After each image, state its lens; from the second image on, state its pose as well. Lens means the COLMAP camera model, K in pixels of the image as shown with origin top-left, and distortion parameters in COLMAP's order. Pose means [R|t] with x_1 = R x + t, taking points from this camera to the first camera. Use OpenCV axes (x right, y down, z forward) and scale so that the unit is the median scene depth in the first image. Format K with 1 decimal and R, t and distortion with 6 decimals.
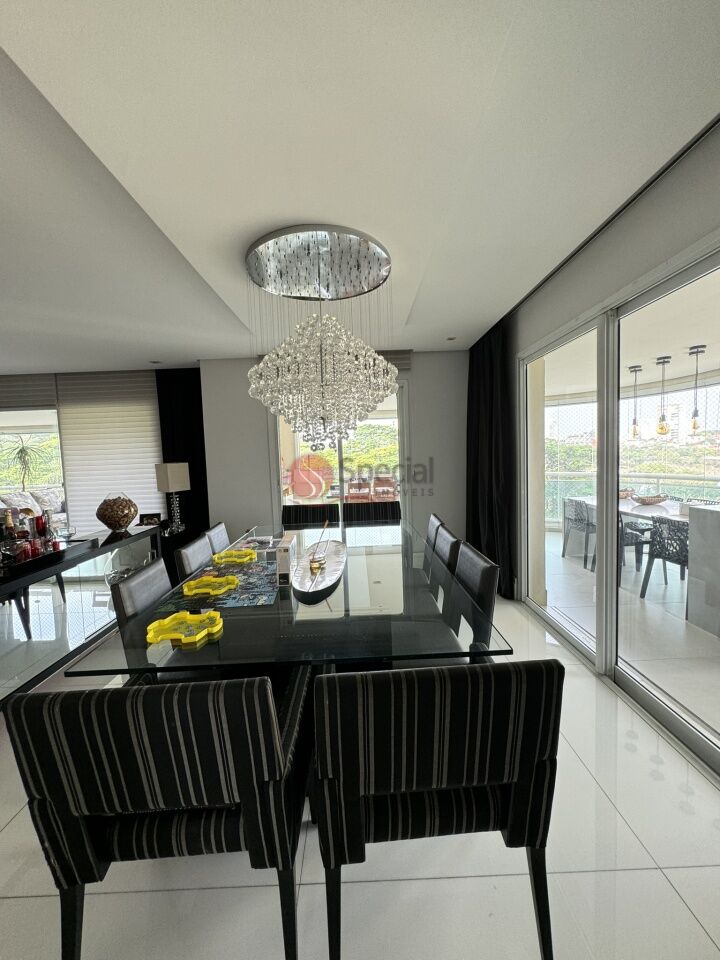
lens RADIAL K [[382.4, 0, 362.8], [0, 382.4, 478.5], [0, 0, 1]] dist [-0.010513, -0.000200]
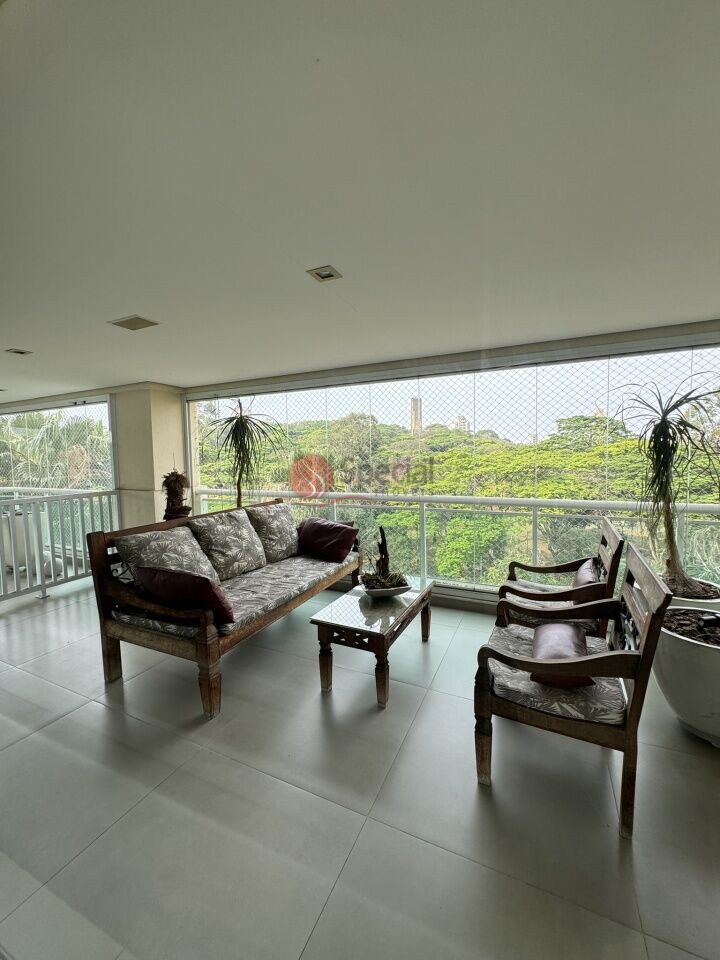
lens RADIAL K [[382.4, 0, 362.8], [0, 382.4, 476.9], [0, 0, 1]] dist [-0.010513, -0.000200]
pose [[0.890958, 0.043143, -0.452031, -0.519095], [-0.032320, 0.998977, 0.031640, -0.026051], [0.452934, -0.013580, 0.891441, 0.621535]]
